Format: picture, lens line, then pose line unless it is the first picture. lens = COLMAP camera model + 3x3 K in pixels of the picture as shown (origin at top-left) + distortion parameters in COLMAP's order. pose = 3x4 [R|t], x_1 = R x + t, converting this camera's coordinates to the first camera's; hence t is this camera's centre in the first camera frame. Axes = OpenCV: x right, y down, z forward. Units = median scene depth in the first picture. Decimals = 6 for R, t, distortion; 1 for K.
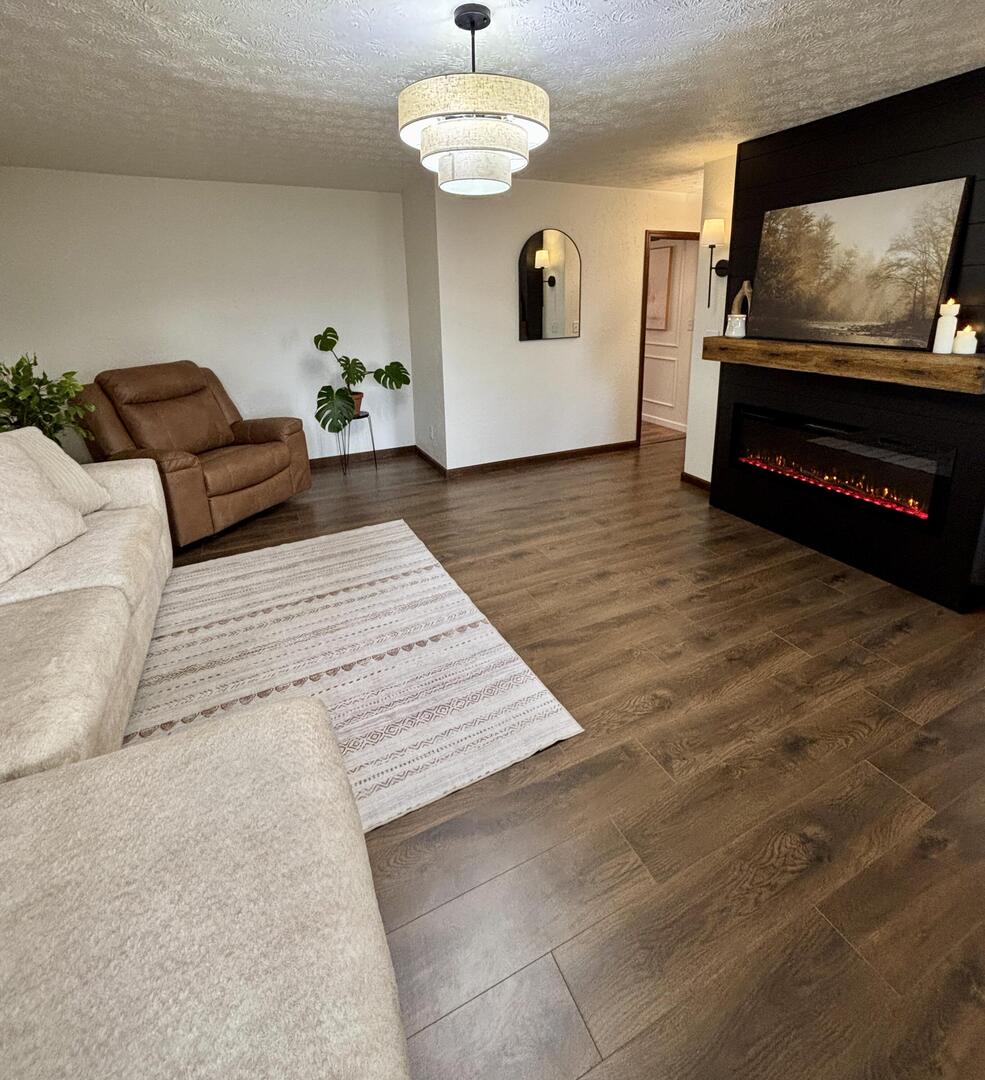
lens RADIAL K [[532.2, 0, 494.7], [0, 532.2, 422.1], [0, 0, 1]] dist [-0.001450, 0.000760]
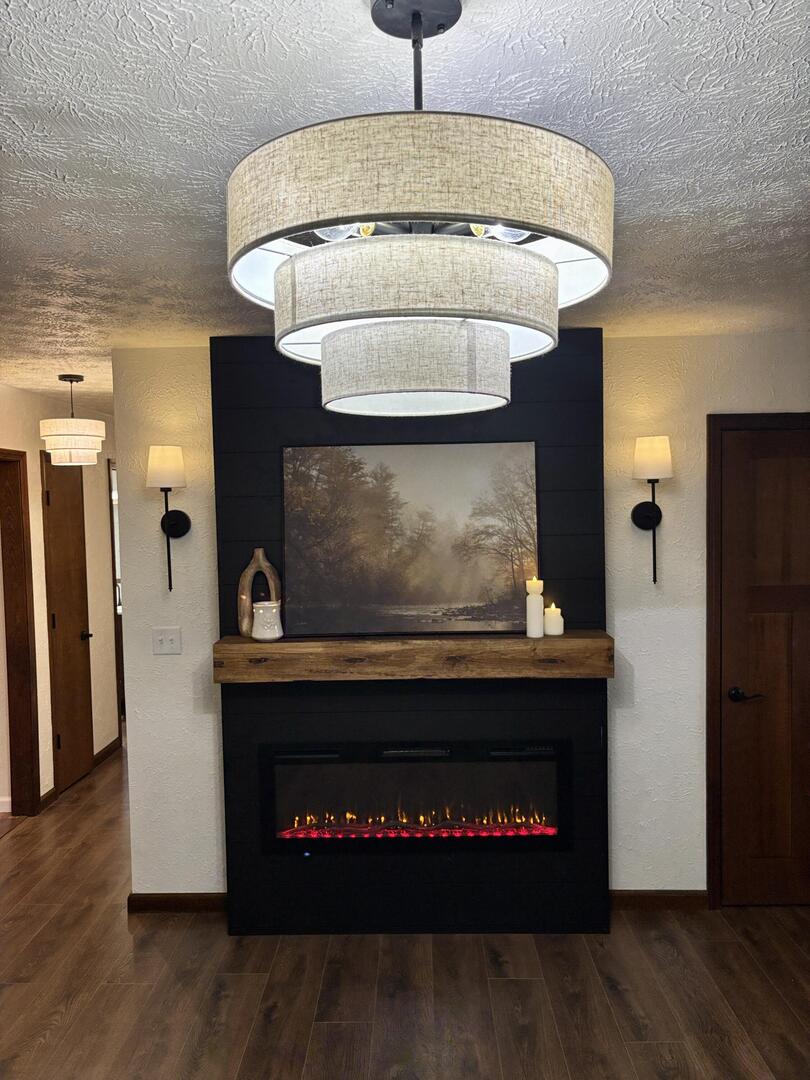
lens RADIAL K [[811.3, 0, 409.0], [0, 811.3, 538.5], [0, 0, 1]] dist [0.047993, -0.050121]
pose [[0.446465, -0.025548, 0.894436, -0.367006], [0.216785, 0.972901, -0.080421, -0.191759], [-0.868143, 0.229805, 0.439905, 0.501075]]
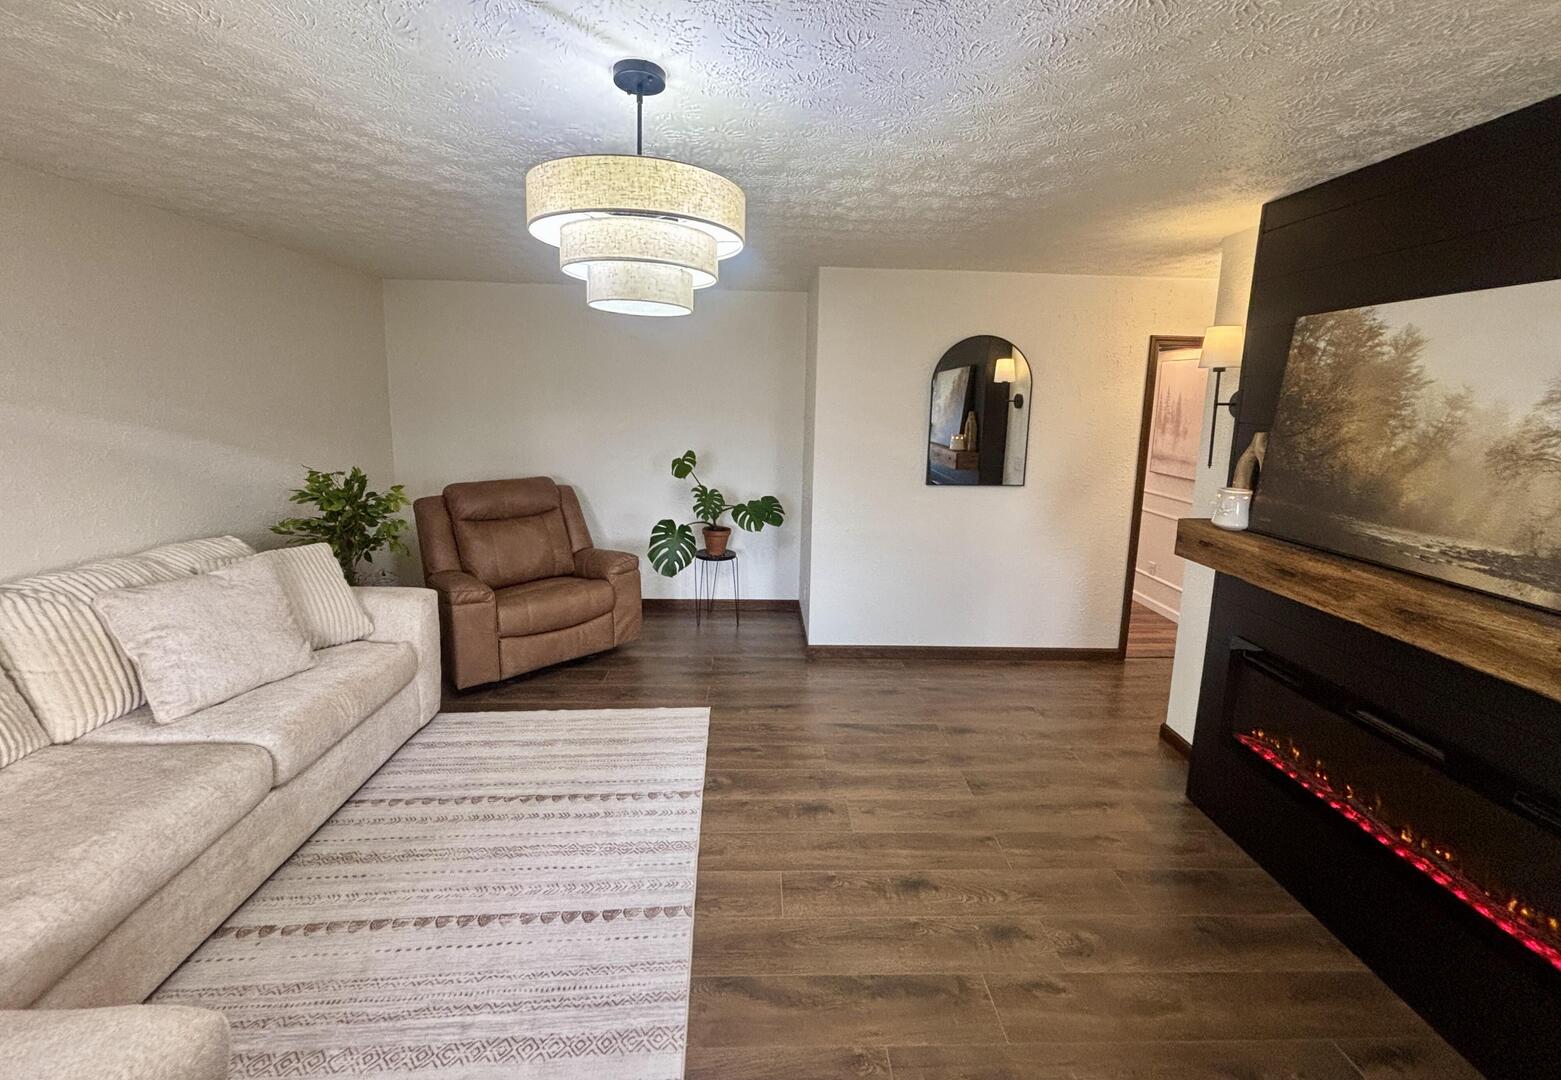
lens RADIAL K [[632.6, 0, 778.0], [0, 632.6, 492.5], [0, 0, 1]] dist [-0.008626, 0.005536]
pose [[0.917686, 0.096403, -0.385432, 0.309886], [-0.125948, 0.990668, -0.052092, -0.117408], [0.376814, 0.096349, 0.921264, 0.211923]]
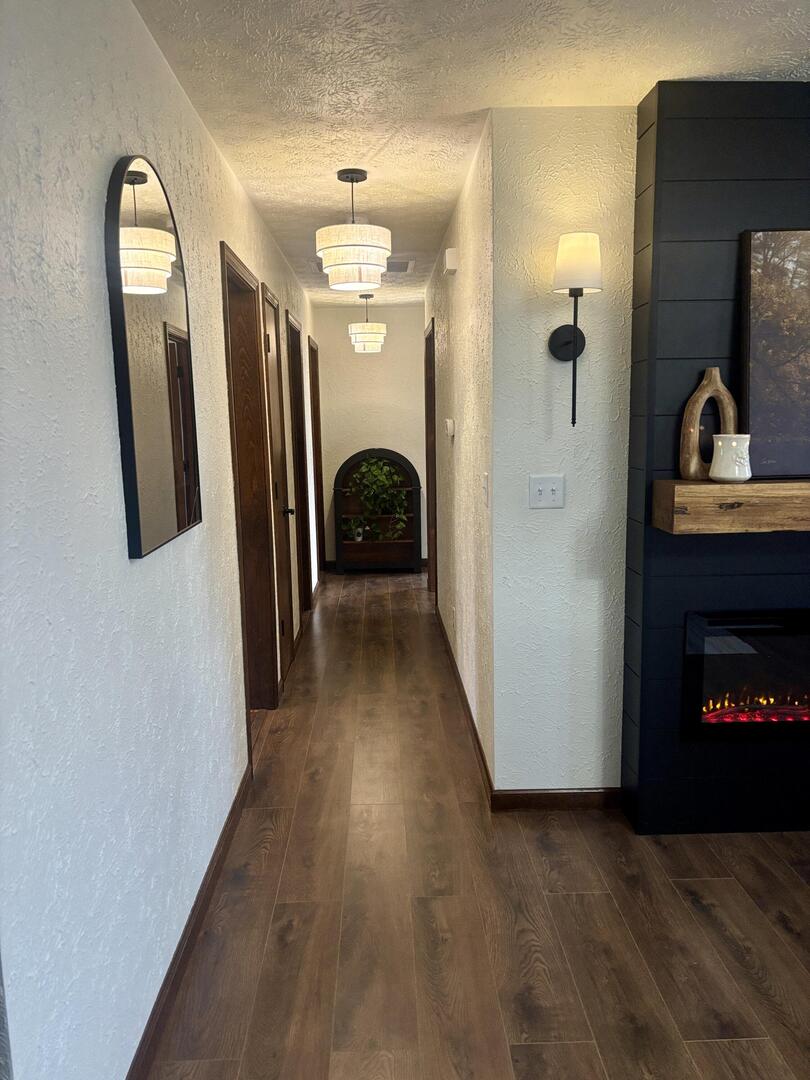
lens RADIAL K [[811.3, 0, 404.2], [0, 811.3, 541.2], [0, 0, 1]] dist [0.047993, -0.050121]
pose [[0.399469, -0.132259, 0.907156, -0.414901], [0.221580, 0.974128, 0.044450, -0.243089], [-0.889565, 0.183252, 0.418440, 1.145007]]
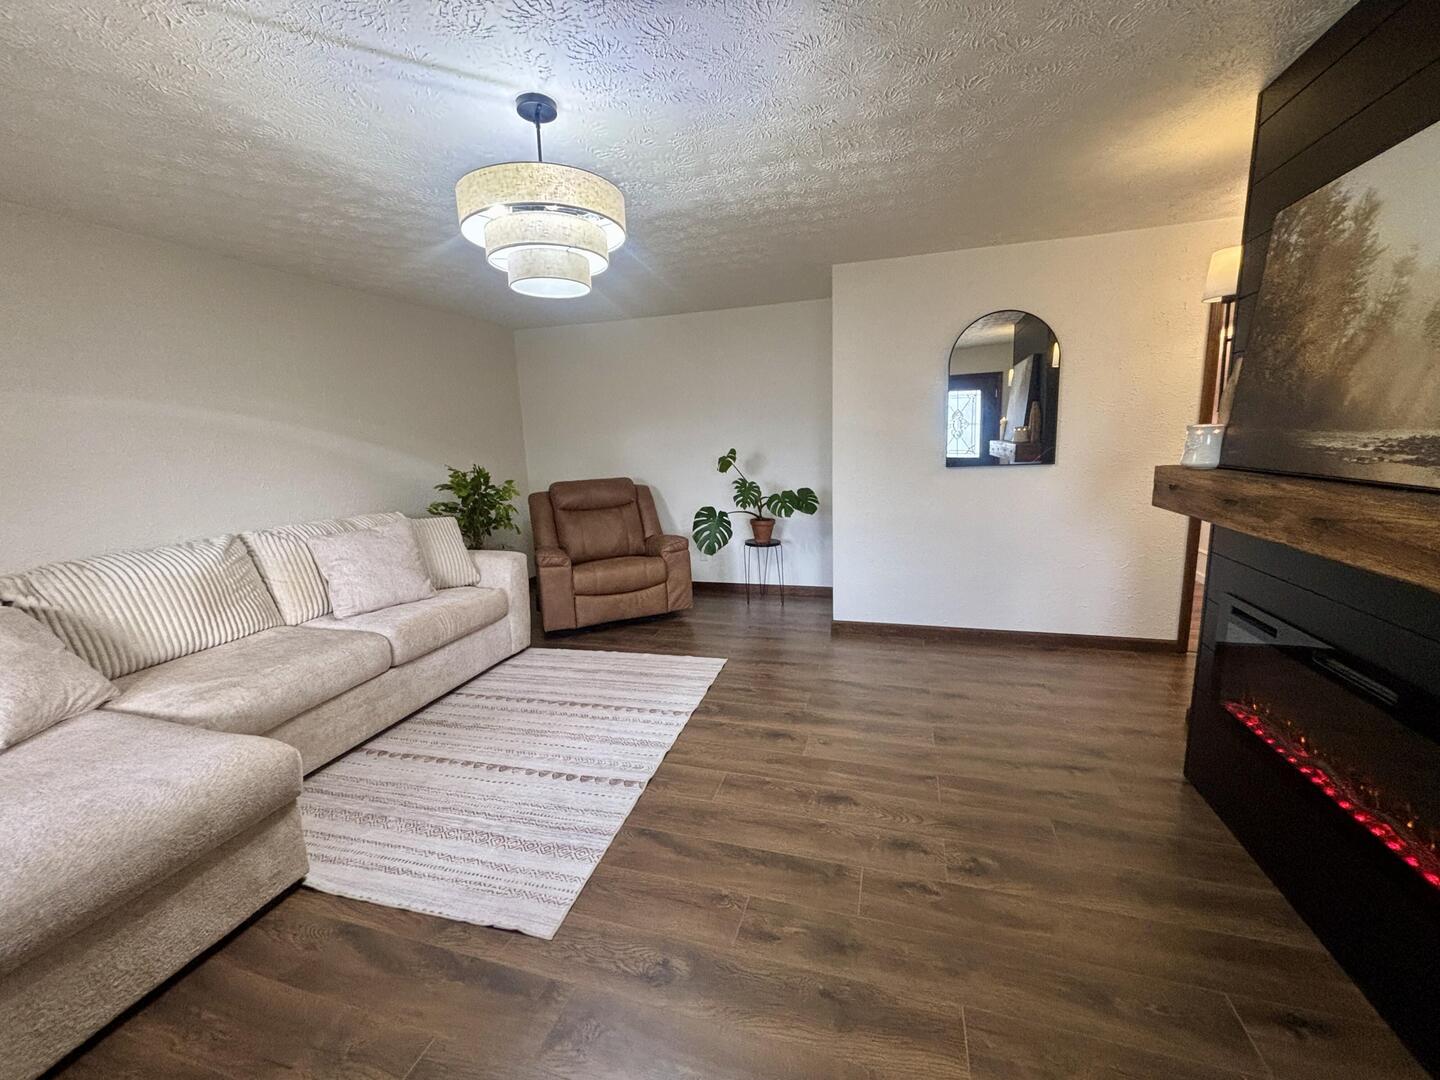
lens RADIAL K [[580.7, 0, 717.4], [0, 580.7, 537.8], [0, 0, 1]] dist [-0.001726, 0.000482]
pose [[0.736816, 0.105479, -0.667815, 0.580154], [-0.128347, 0.991616, 0.015014, -0.044175], [0.663799, 0.074649, 0.744176, 0.312881]]
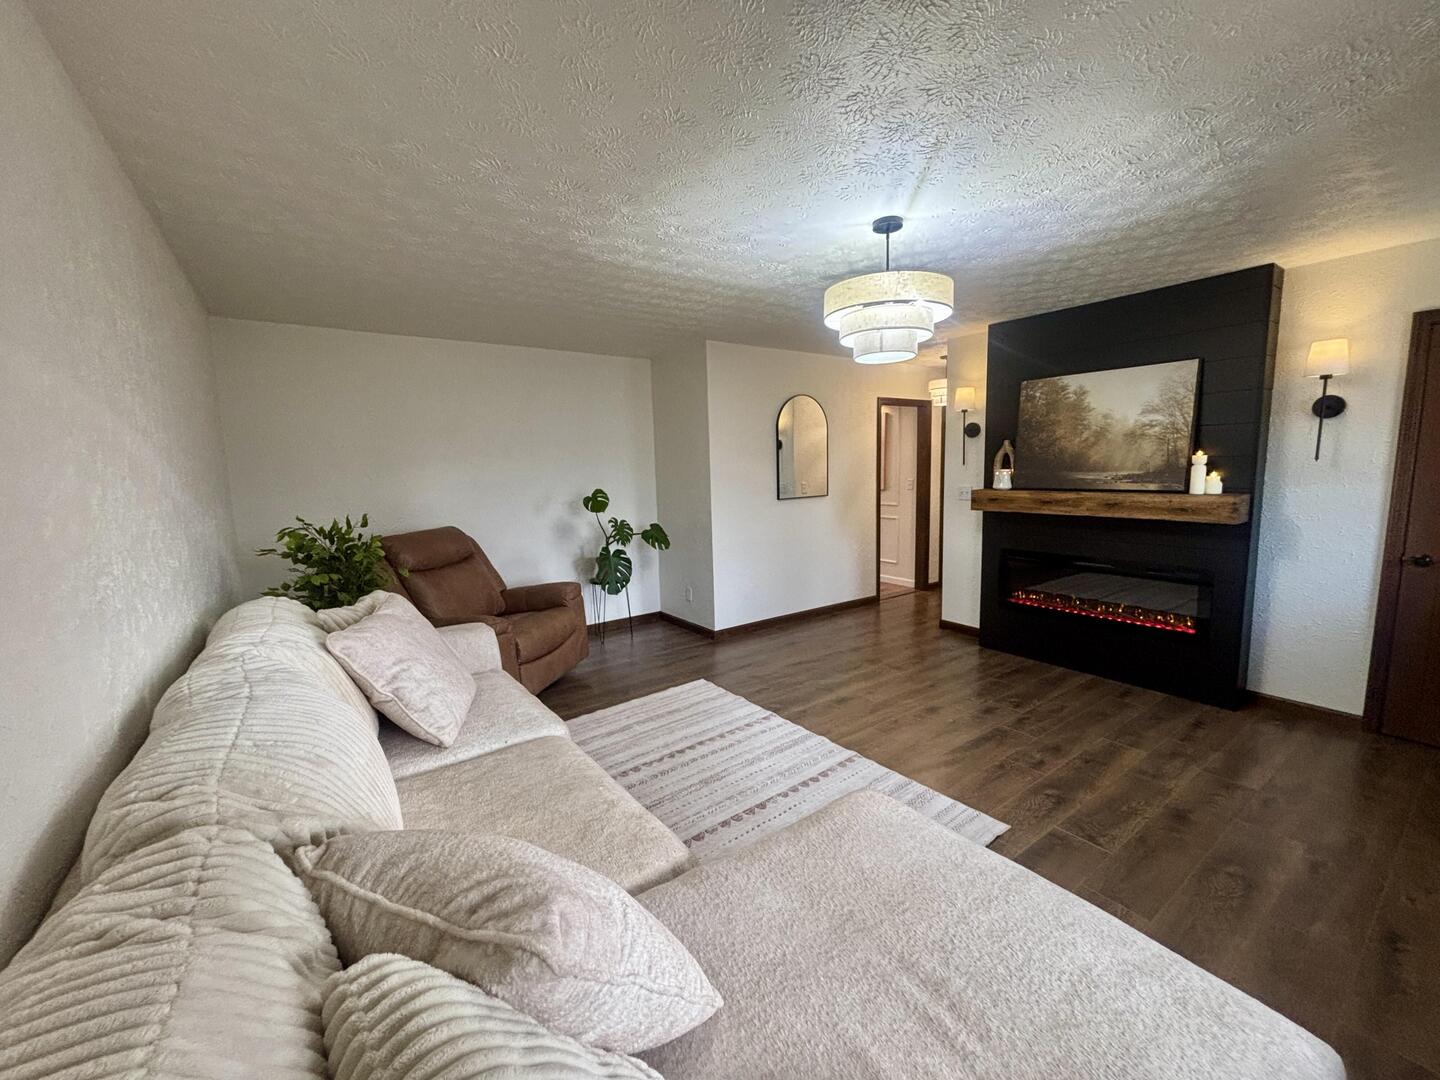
lens RADIAL K [[580.7, 0, 721.2], [0, 580.7, 537.5], [0, 0, 1]] dist [-0.001726, 0.000482]
pose [[0.984116, -0.030255, 0.174927, -0.414917], [0.049065, 0.993342, -0.104230, 0.048301], [-0.170609, 0.111157, 0.979049, -0.104110]]
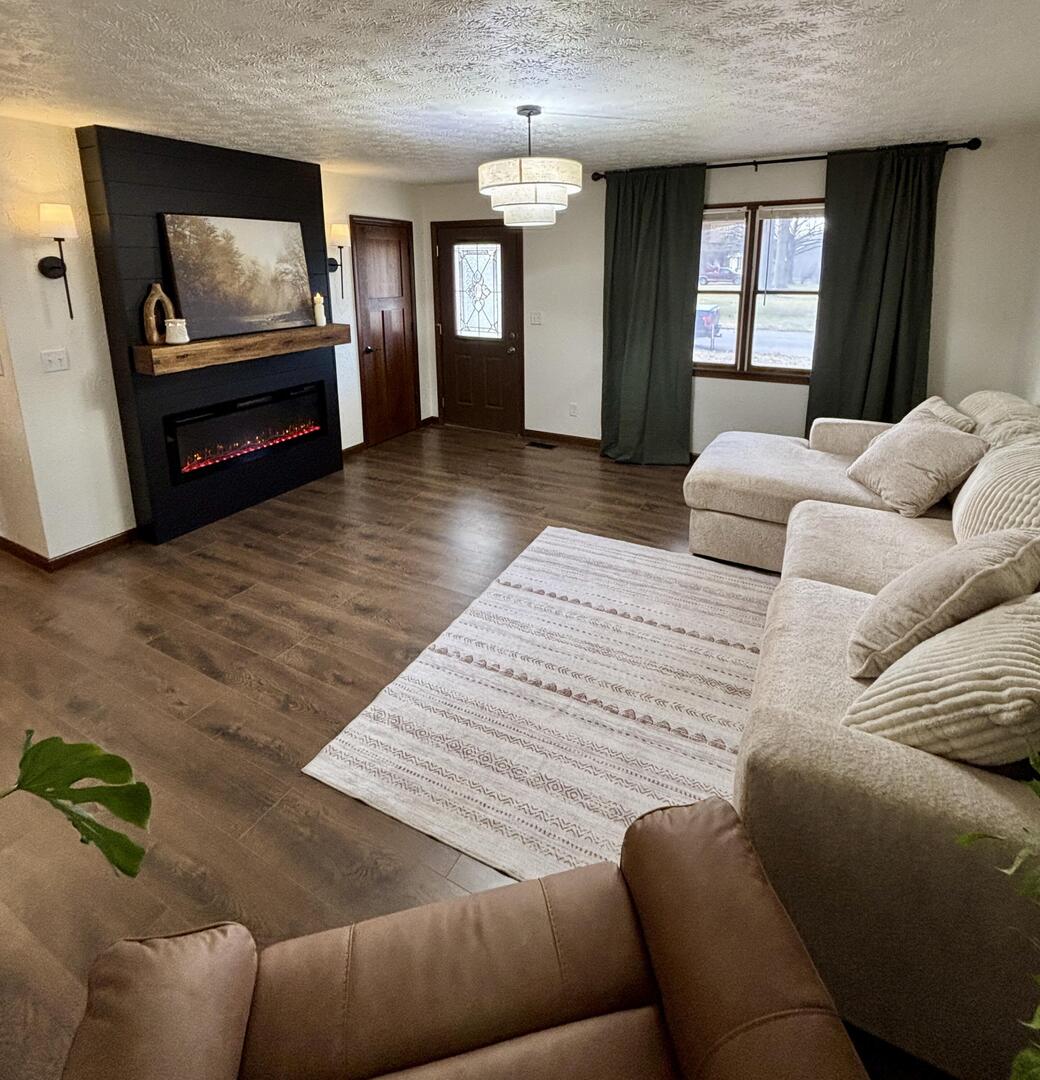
lens RADIAL K [[580.2, 0, 525.0], [0, 580.2, 386.6], [0, 0, 1]] dist [-0.004164, -0.004542]
pose [[-0.596208, -0.149116, 0.788860, -0.857225], [0.198170, 0.924860, 0.324597, -0.354321], [-0.777987, 0.349856, -0.521859, 1.287841]]
